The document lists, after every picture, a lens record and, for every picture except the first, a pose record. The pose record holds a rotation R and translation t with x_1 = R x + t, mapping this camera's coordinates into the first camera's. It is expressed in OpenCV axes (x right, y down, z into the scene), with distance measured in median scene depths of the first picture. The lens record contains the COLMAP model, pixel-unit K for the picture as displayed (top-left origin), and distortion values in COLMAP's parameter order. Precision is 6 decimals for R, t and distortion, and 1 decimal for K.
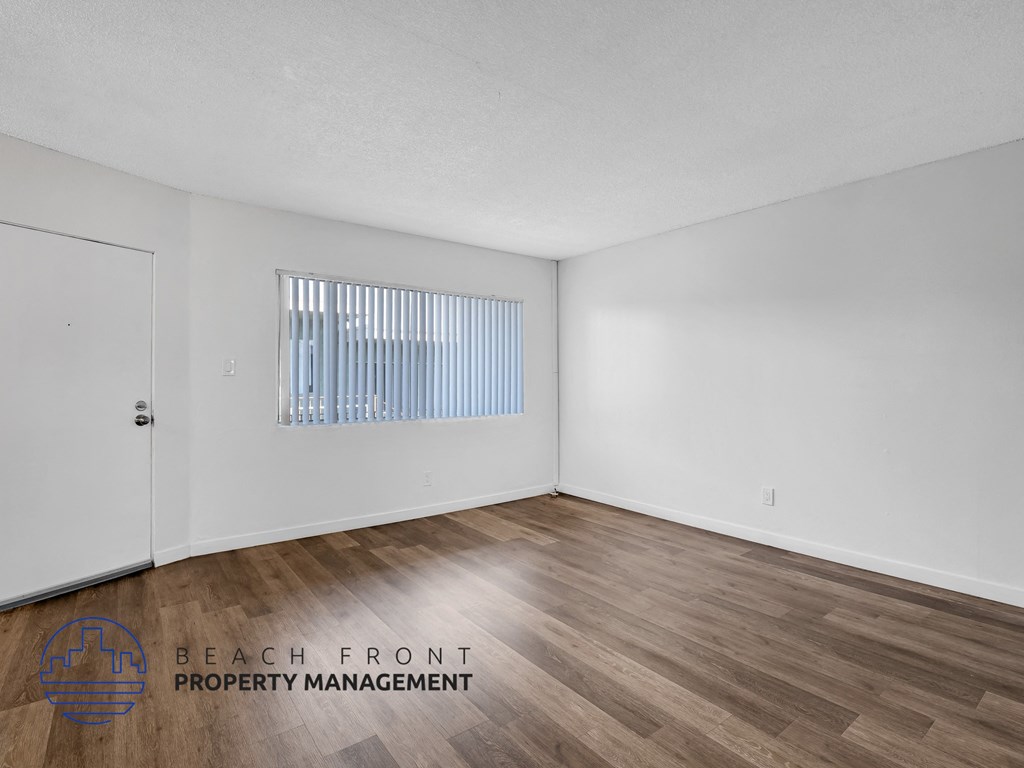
lens RADIAL K [[502.7, 0, 508.3], [0, 502.7, 386.4], [0, 0, 1]] dist [-0.015766, 0.000535]
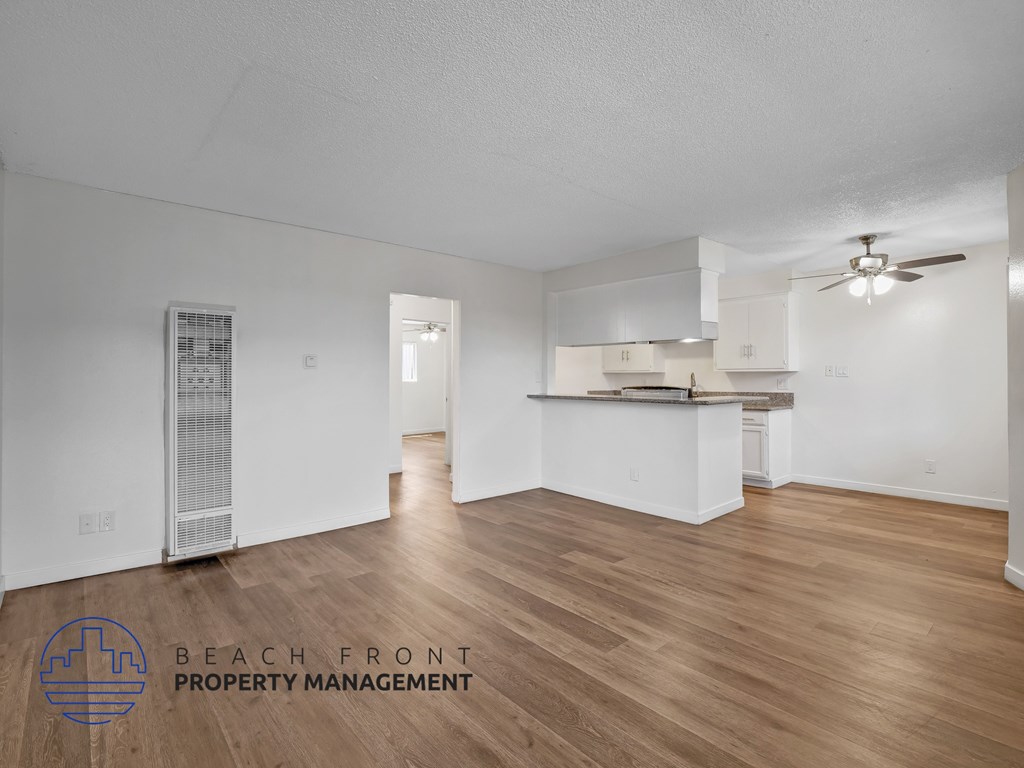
lens RADIAL K [[502.7, 0, 513.4], [0, 502.7, 375.0], [0, 0, 1]] dist [-0.015766, 0.000535]
pose [[-0.997318, 0.000581, -0.073188, 0.159061], [-0.000252, 0.999935, 0.011367, -0.040205], [0.073190, 0.011355, -0.997253, 1.717070]]
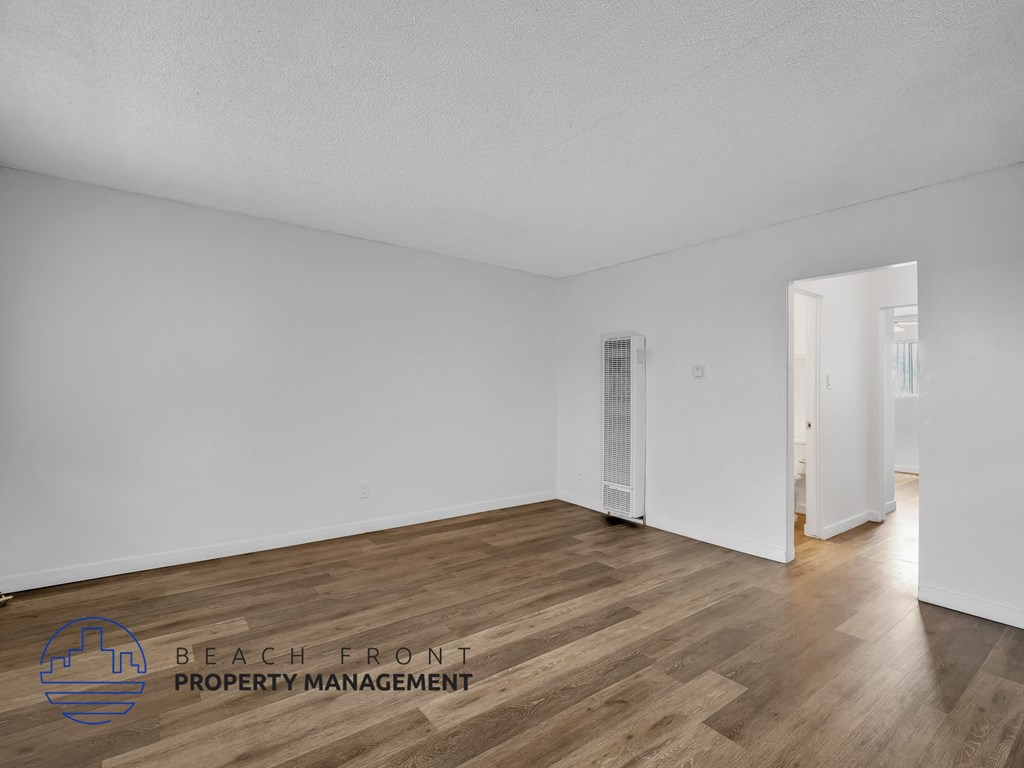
lens RADIAL K [[502.7, 0, 526.9], [0, 502.7, 382.9], [0, 0, 1]] dist [-0.015766, 0.000535]
pose [[-0.013856, 0.009440, 0.999859, -0.789321], [0.000752, 0.999955, -0.009430, -0.014980], [-0.999904, 0.000621, -0.013862, 0.810258]]
